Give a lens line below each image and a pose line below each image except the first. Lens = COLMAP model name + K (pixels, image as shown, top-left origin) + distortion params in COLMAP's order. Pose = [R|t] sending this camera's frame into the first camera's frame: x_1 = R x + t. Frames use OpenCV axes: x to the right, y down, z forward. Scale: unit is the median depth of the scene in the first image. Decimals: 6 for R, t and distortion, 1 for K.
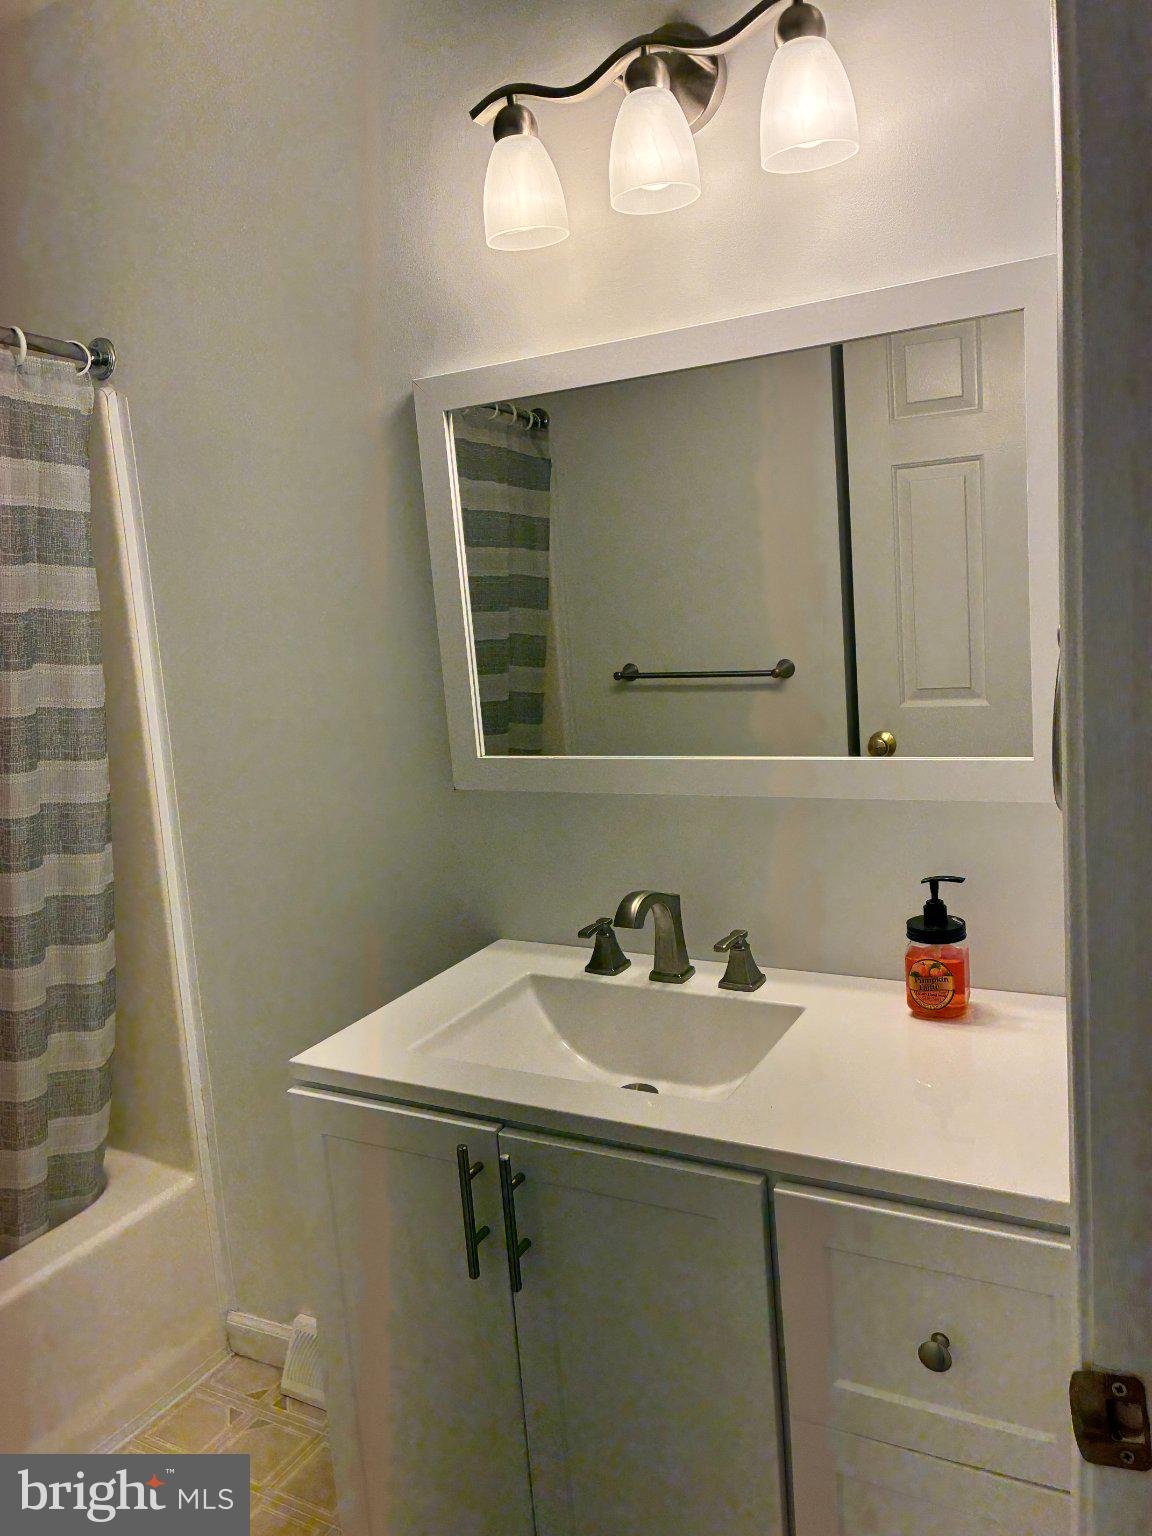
lens RADIAL K [[1153.1, 0, 574.7], [0, 1153.1, 759.7], [0, 0, 1]] dist [0.006493, 0.005176]
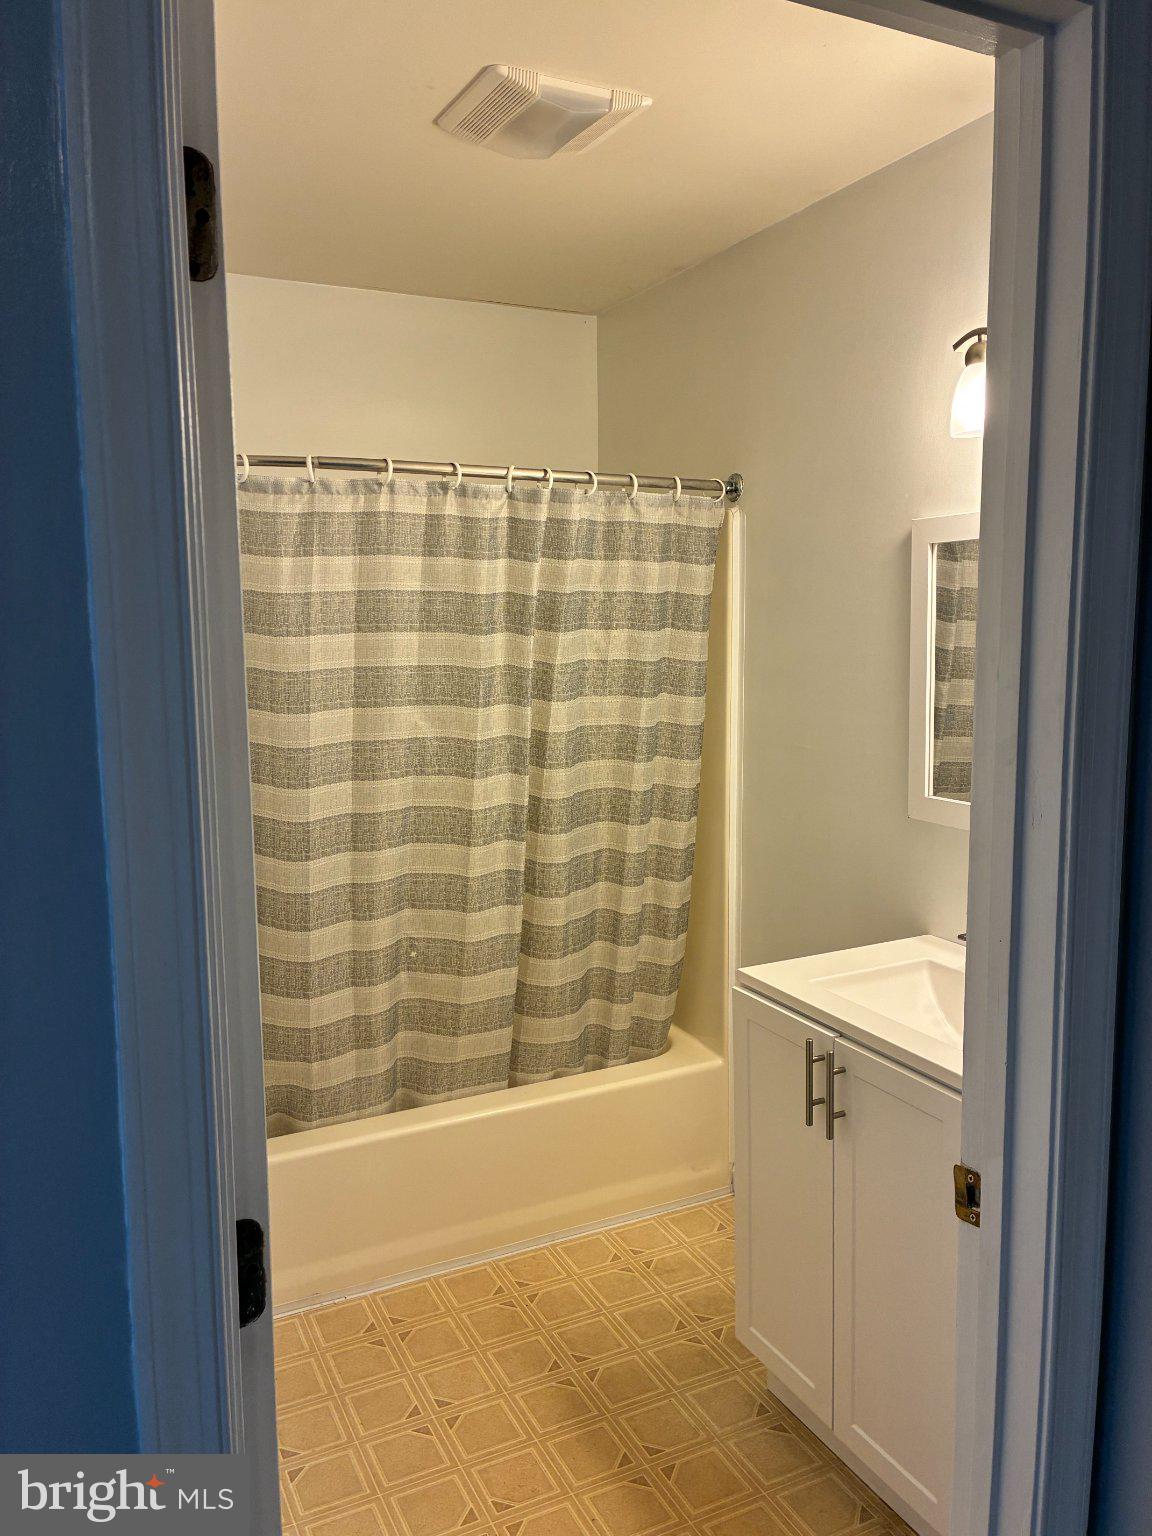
lens RADIAL K [[1167.0, 0, 581.3], [0, 1167.0, 767.5], [0, 0, 1]] dist [0.042616, -0.031568]
pose [[0.818343, 0.135693, -0.558481, 0.321497], [-0.130612, 0.990212, 0.049203, -0.046833], [0.559691, 0.032679, 0.828057, -0.336690]]
